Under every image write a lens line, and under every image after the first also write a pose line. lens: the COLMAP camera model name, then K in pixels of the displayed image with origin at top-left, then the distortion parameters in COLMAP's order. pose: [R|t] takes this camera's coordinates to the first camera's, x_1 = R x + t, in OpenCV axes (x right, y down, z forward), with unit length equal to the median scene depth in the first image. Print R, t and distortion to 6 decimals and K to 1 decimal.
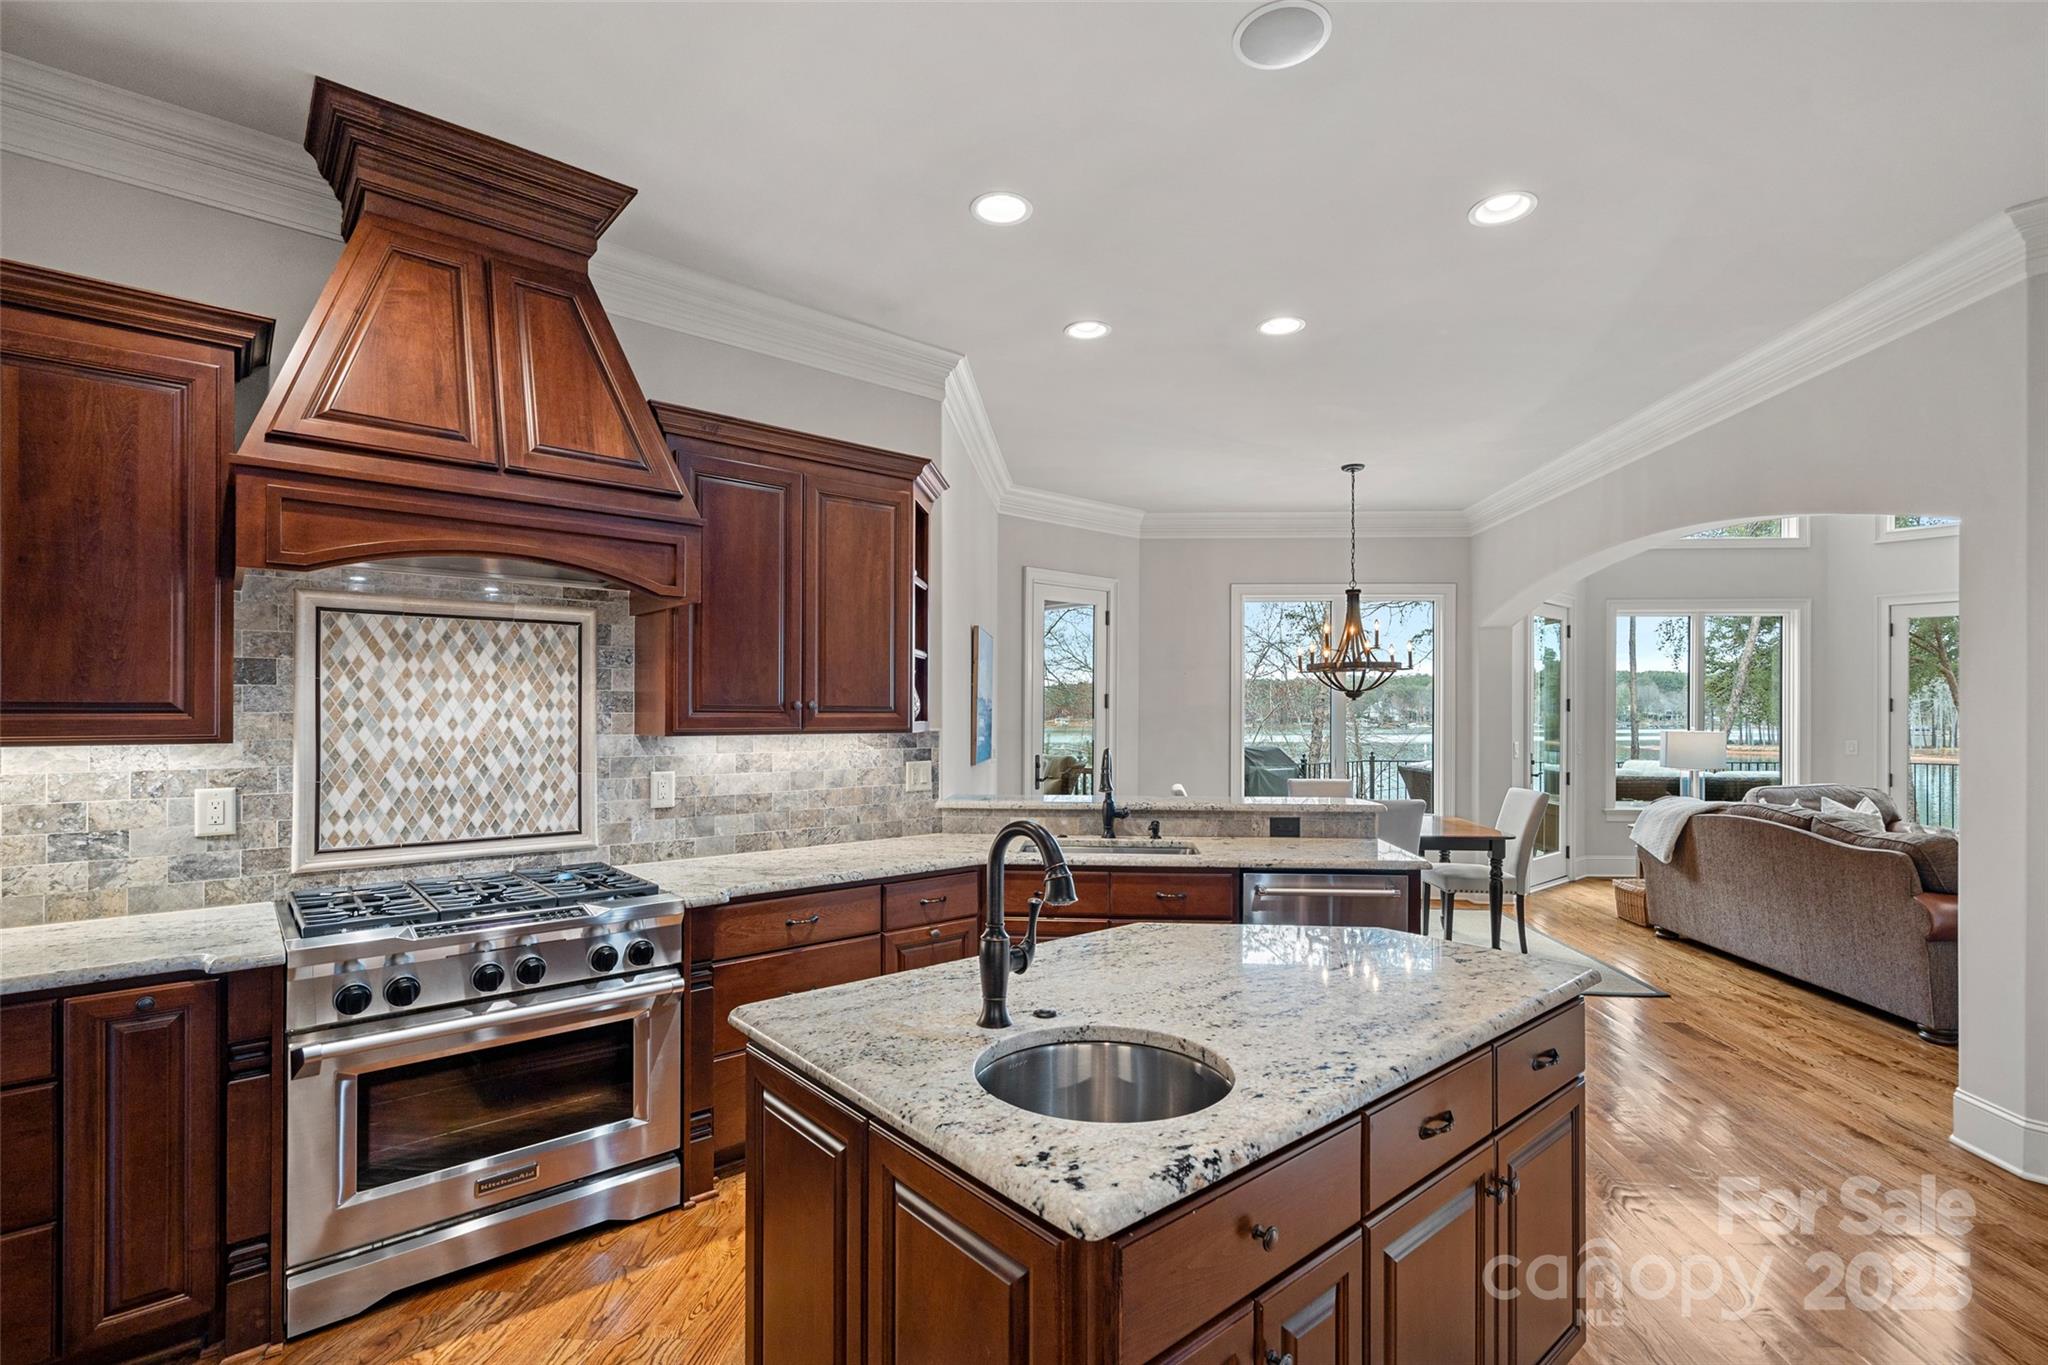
lens RADIAL K [[938.9, 0, 1031.6], [0, 938.9, 713.2], [0, 0, 1]] dist [-0.003168, -0.000186]
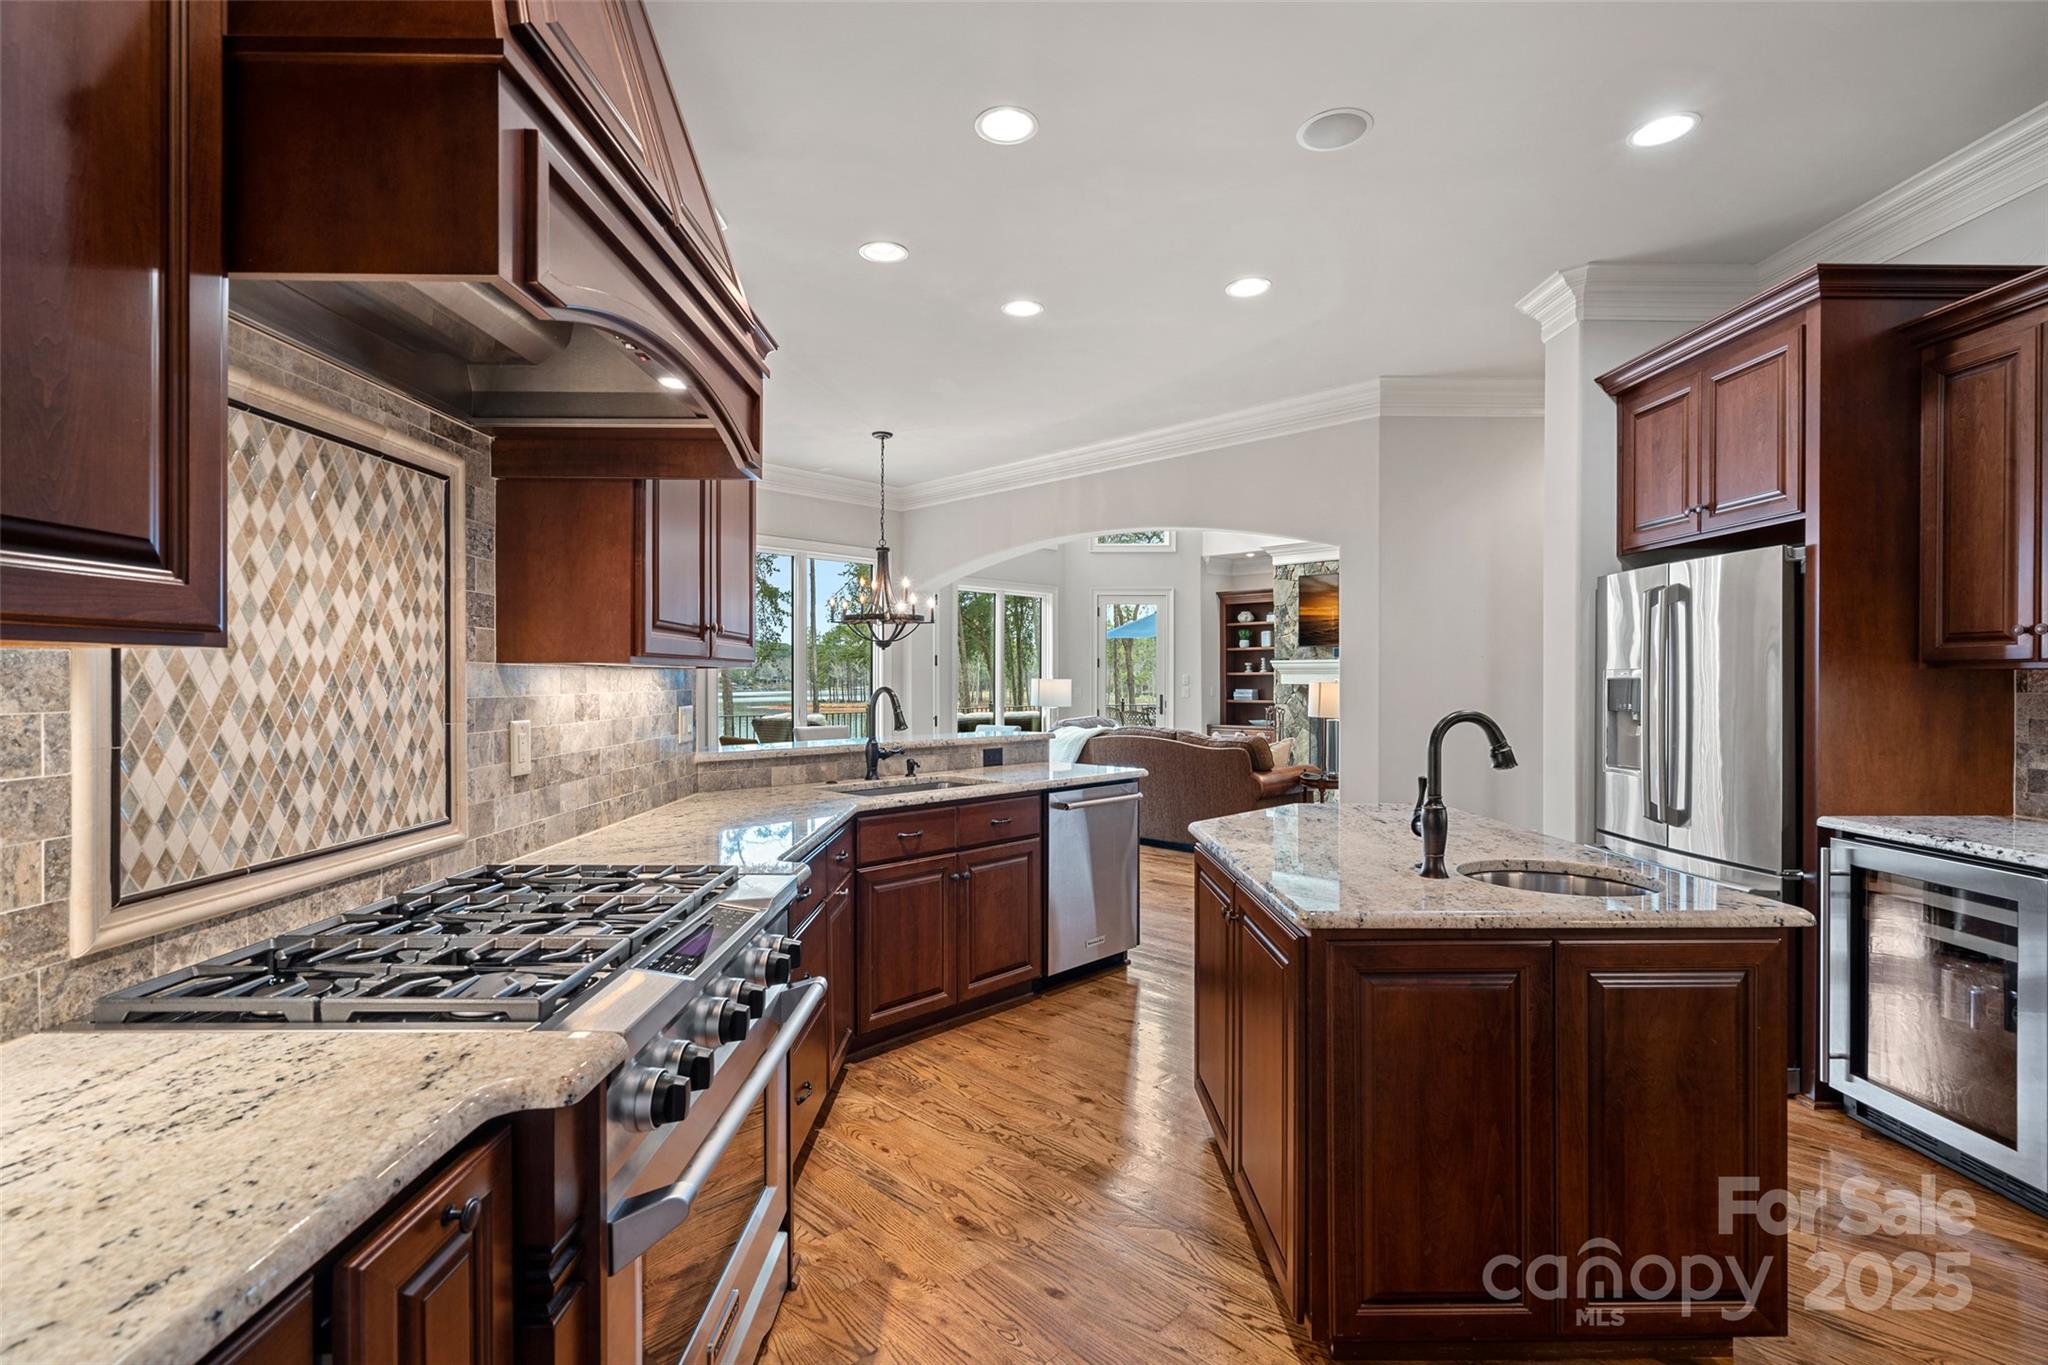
lens RADIAL K [[938.9, 0, 1026.7], [0, 938.9, 681.9], [0, 0, 1]] dist [-0.003168, -0.000186]
pose [[0.645308, -0.004781, 0.763907, -0.744826], [0.002151, 0.999988, 0.004441, 0.036930], [-0.763919, -0.001222, 0.645311, 0.340772]]
